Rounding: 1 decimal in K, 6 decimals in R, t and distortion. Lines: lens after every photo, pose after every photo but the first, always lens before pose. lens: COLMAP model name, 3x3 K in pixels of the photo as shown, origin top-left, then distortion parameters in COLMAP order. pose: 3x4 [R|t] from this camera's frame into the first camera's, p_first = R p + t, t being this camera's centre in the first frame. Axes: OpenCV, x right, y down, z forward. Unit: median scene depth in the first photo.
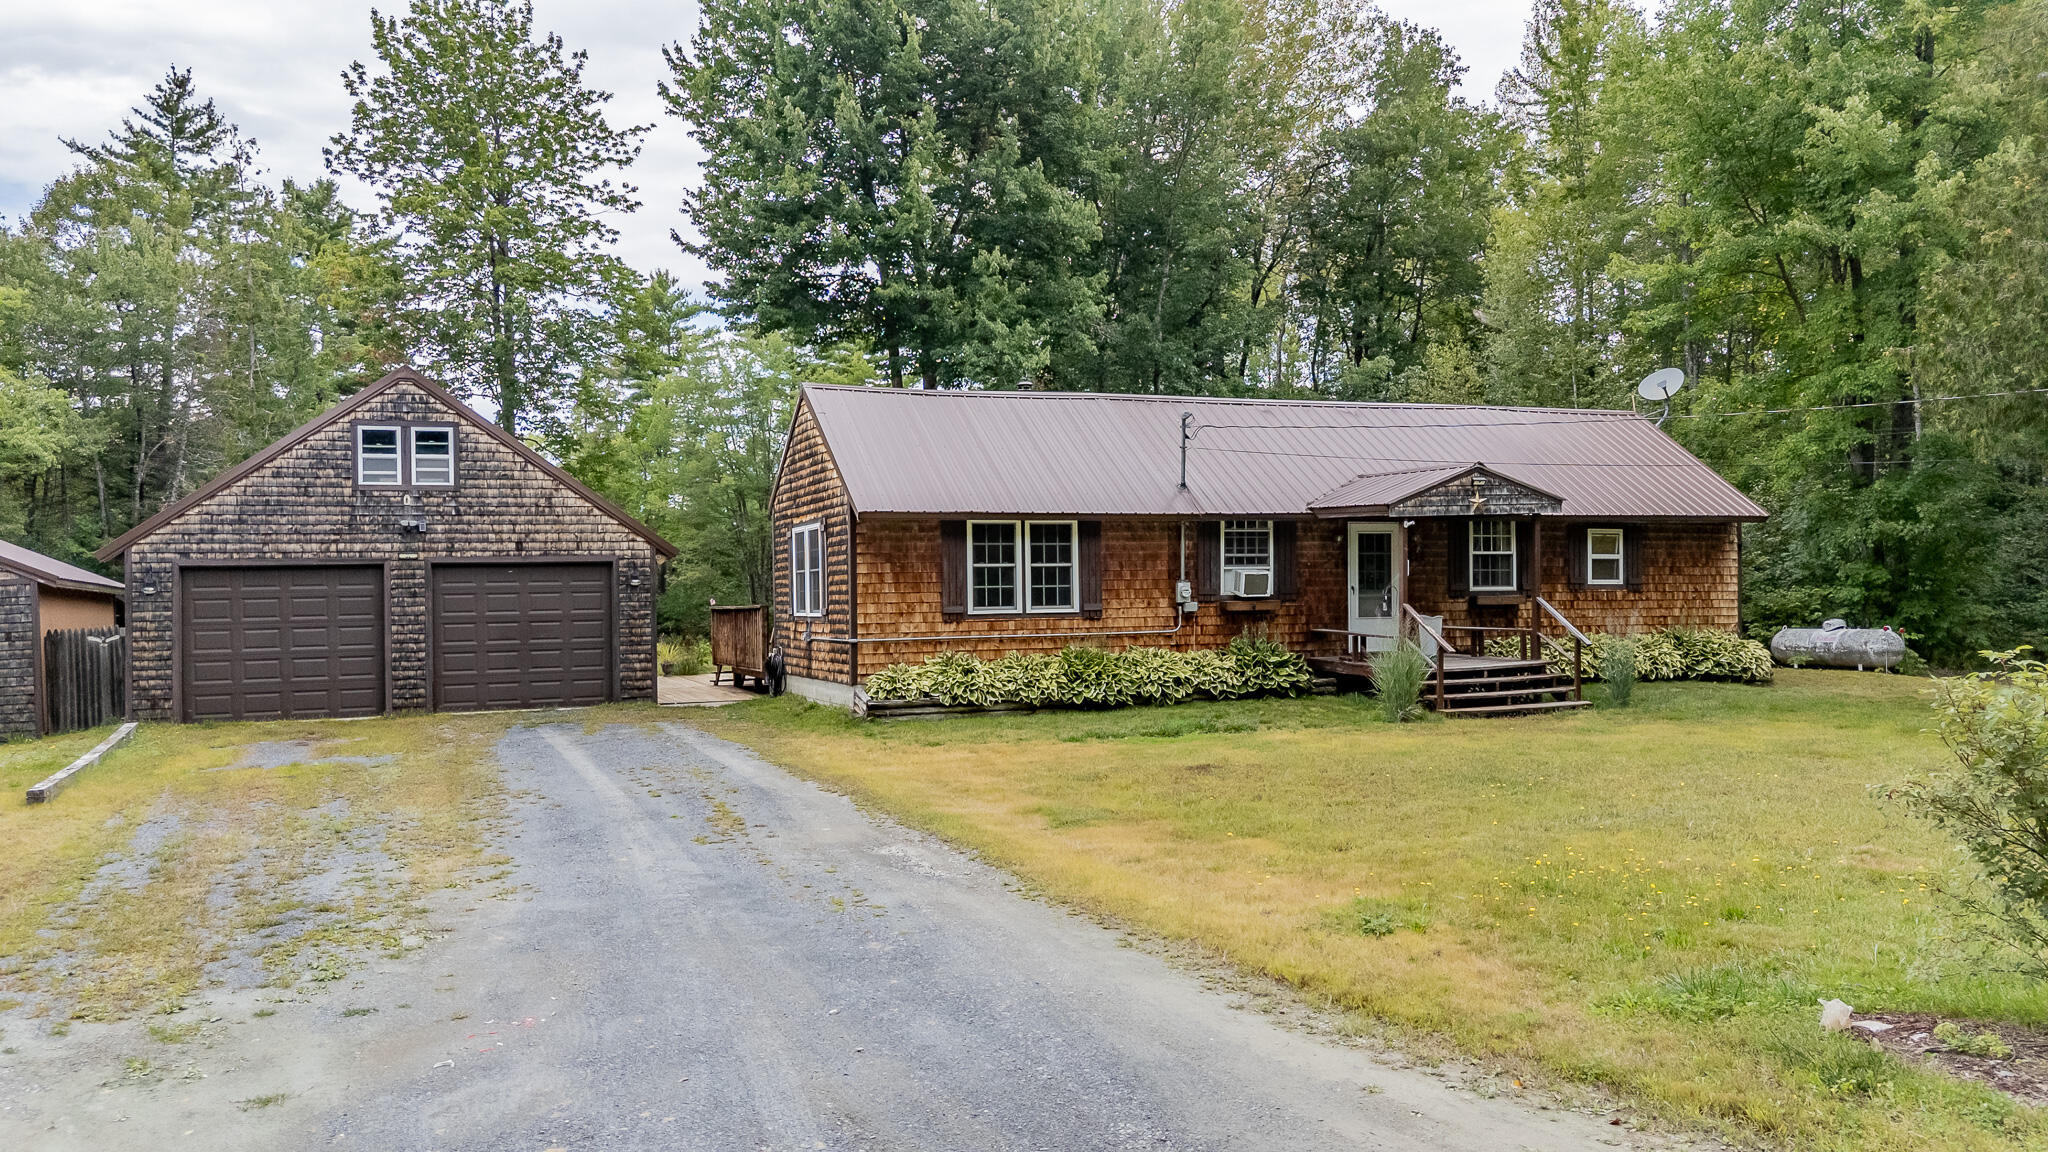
lens RADIAL K [[1498.0, 0, 1024.0], [0, 1498.0, 576.0], [0, 0, 1]] dist [0.090867, -0.117121]
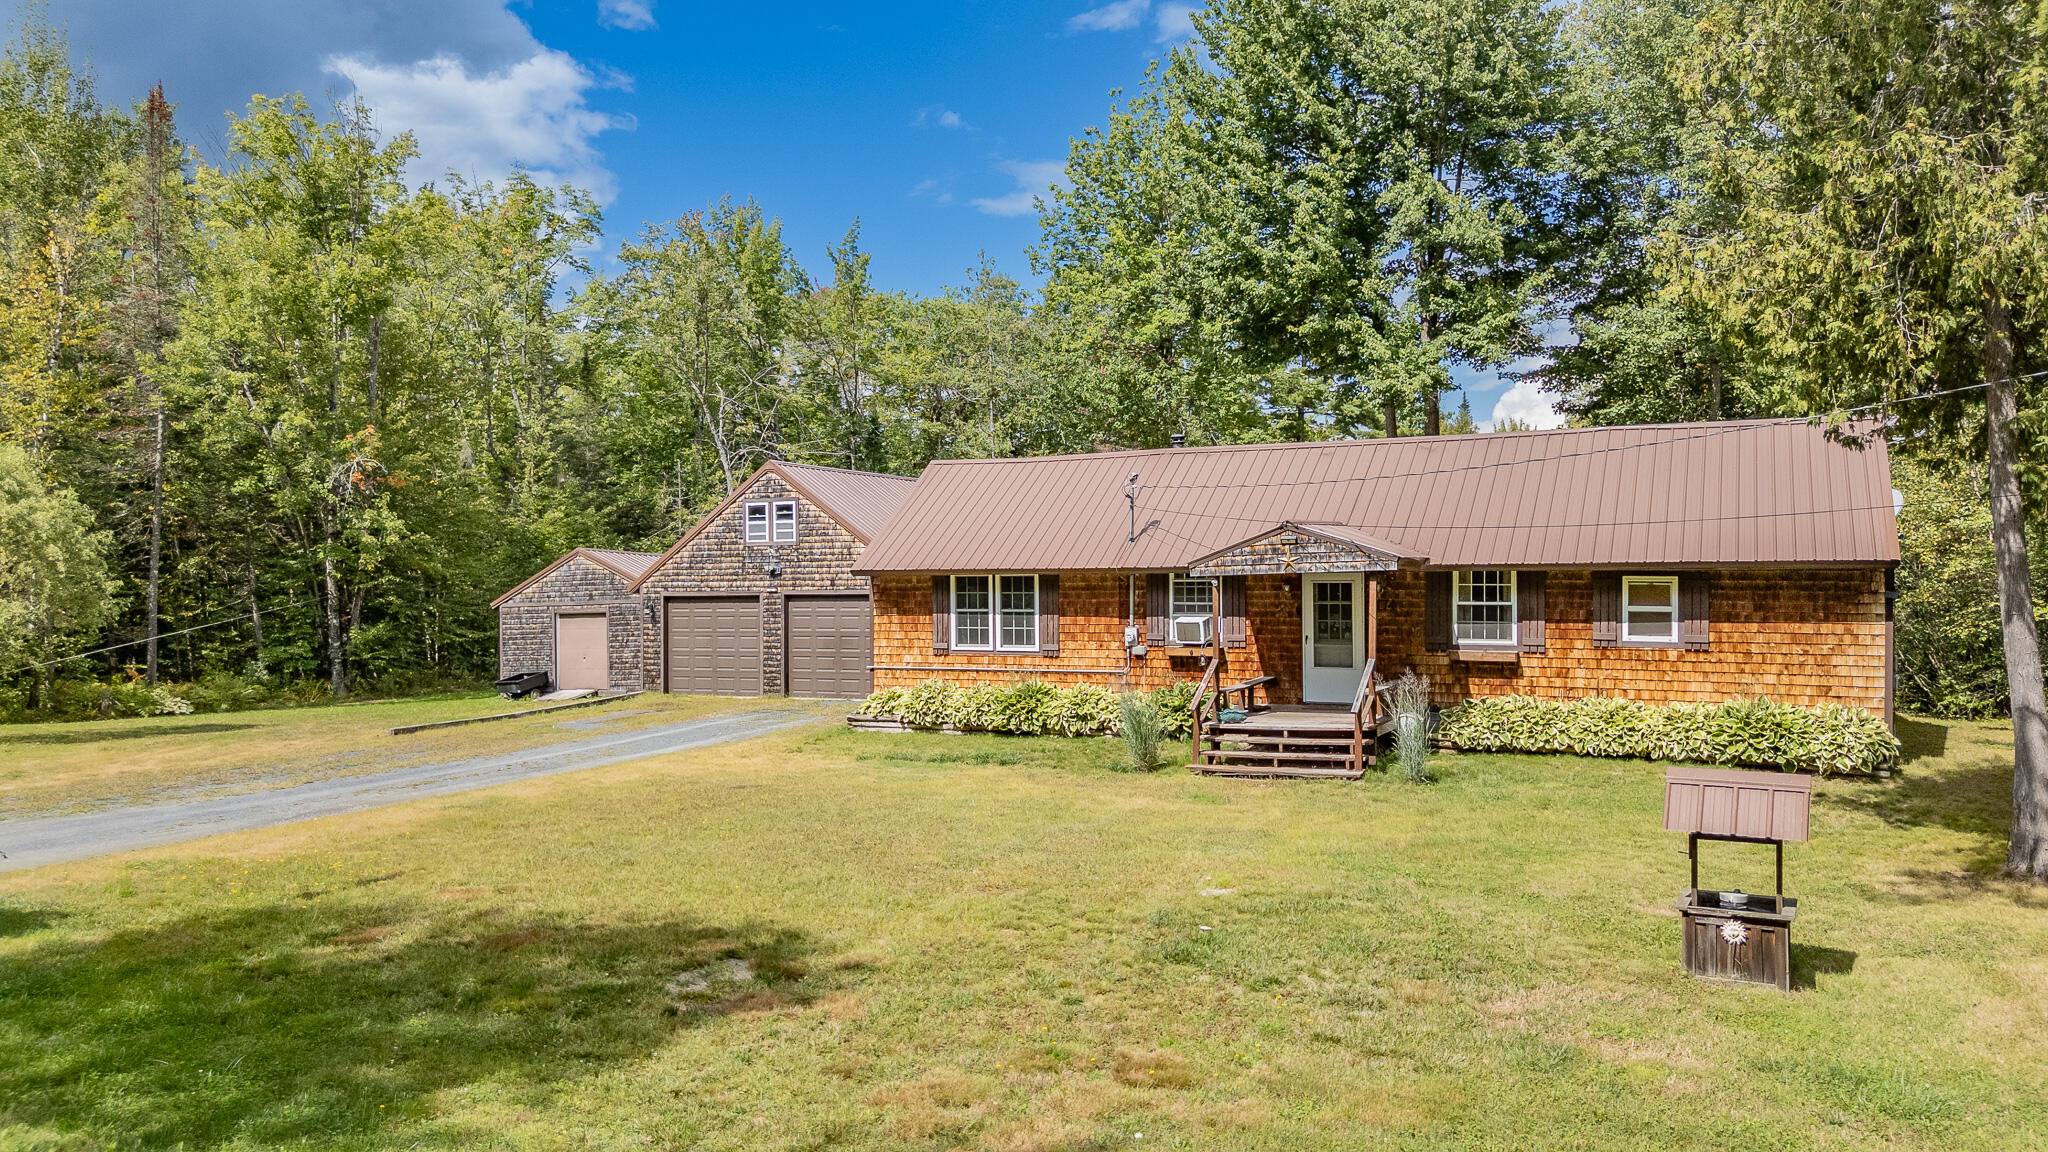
lens RADIAL K [[1498.0, 0, 1024.0], [0, 1498.0, 576.0], [0, 0, 1]] dist [0.090867, -0.117121]
pose [[0.682604, 0.010898, -0.730707, 0.848106], [0.006701, 0.999753, 0.021171, -0.057177], [0.730758, -0.019348, 0.682363, 0.184749]]
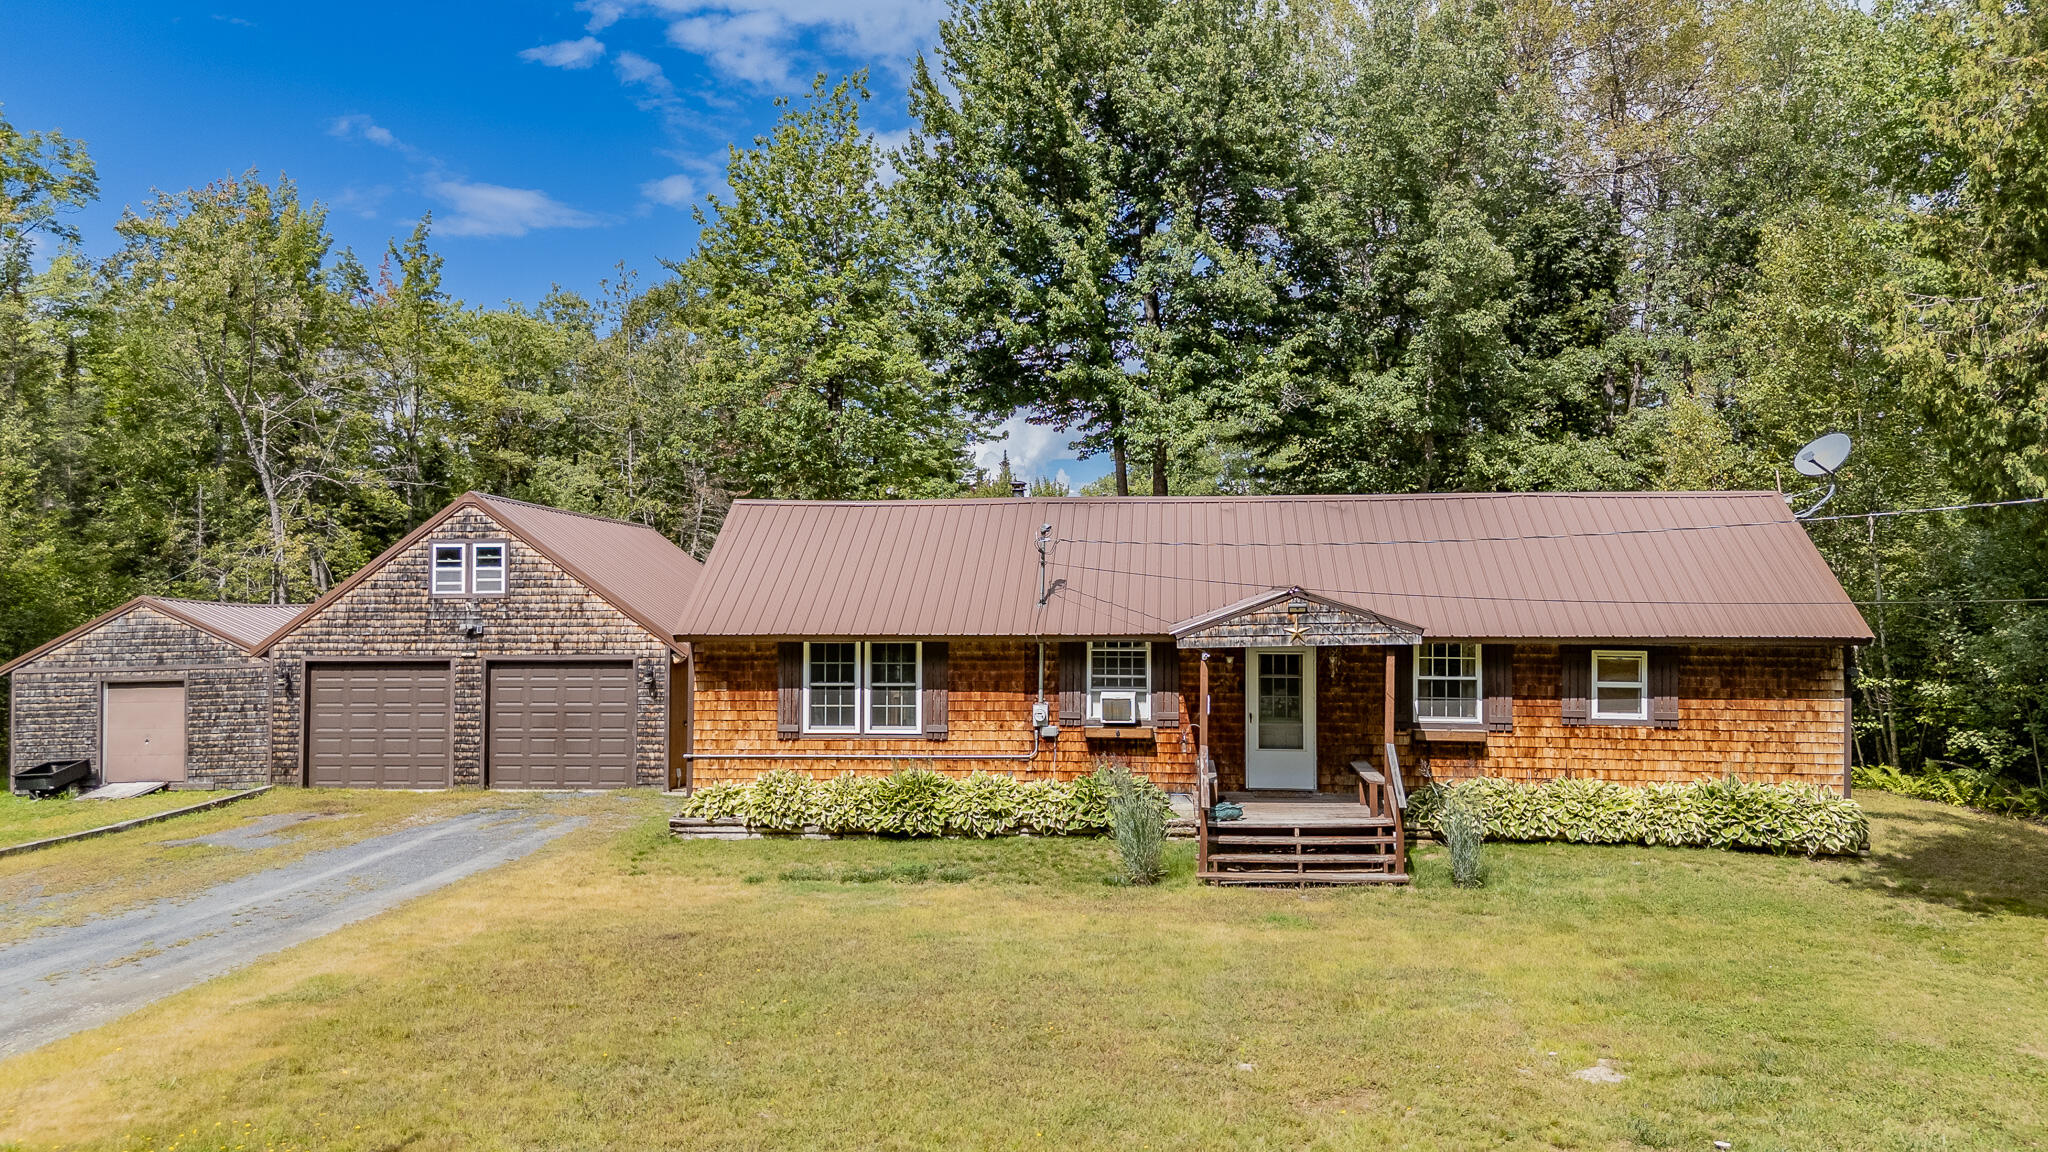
lens RADIAL K [[1498.0, 0, 1024.0], [0, 1498.0, 576.0], [0, 0, 1]] dist [0.090867, -0.117121]
pose [[0.894377, 0.002879, -0.447304, 0.512114], [-0.008895, 0.999896, -0.011349, -0.065415], [0.447225, 0.014130, 0.894310, 0.147150]]
